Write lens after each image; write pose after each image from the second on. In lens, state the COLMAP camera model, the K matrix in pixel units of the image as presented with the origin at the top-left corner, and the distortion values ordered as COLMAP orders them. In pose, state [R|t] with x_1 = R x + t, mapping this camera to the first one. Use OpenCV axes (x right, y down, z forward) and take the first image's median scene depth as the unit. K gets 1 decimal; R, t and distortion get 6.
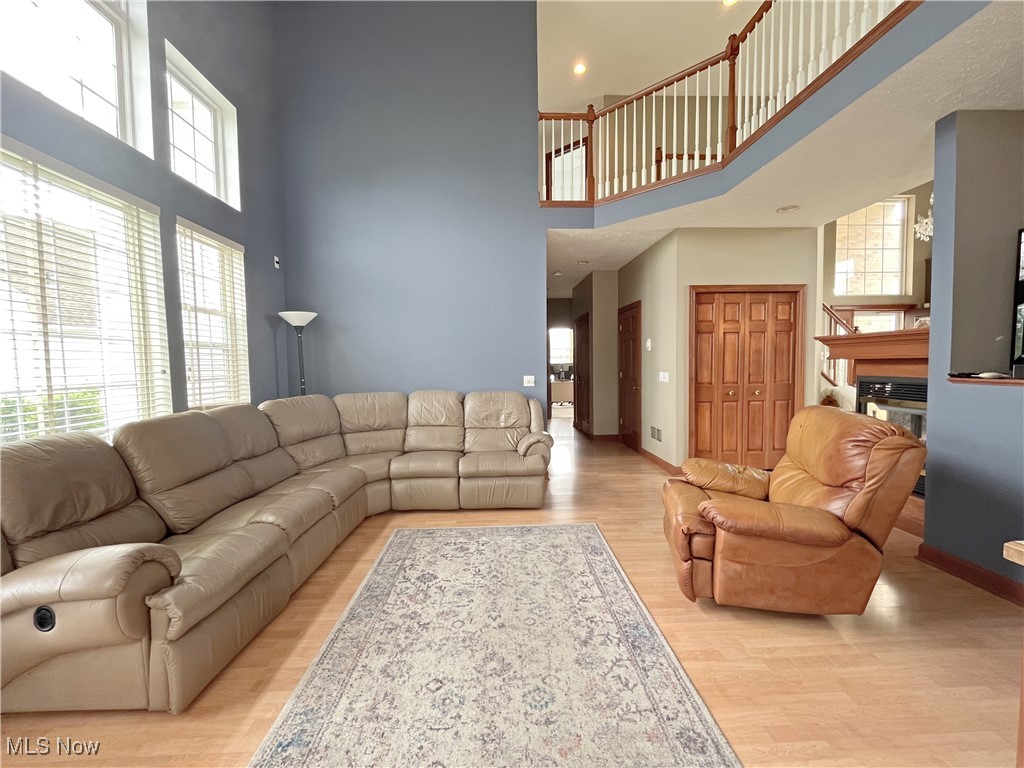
lens RADIAL K [[410.4, 0, 514.4], [0, 410.4, 383.4], [0, 0, 1]] dist [-0.004207, 0.000170]
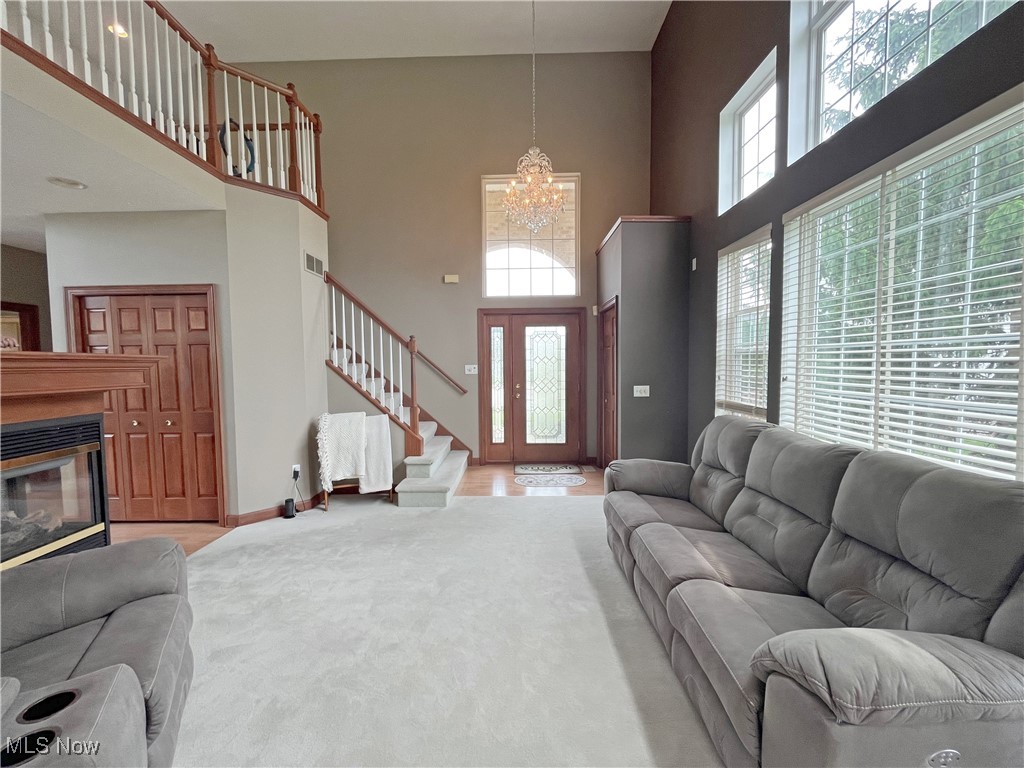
lens RADIAL K [[410.4, 0, 509.3], [0, 410.4, 384.9], [0, 0, 1]] dist [-0.004207, 0.000170]
pose [[0.998355, 0.009860, -0.056485, 1.293153], [-0.009501, 0.999933, 0.006614, -0.061701], [0.056546, -0.006067, 0.998382, 0.259142]]
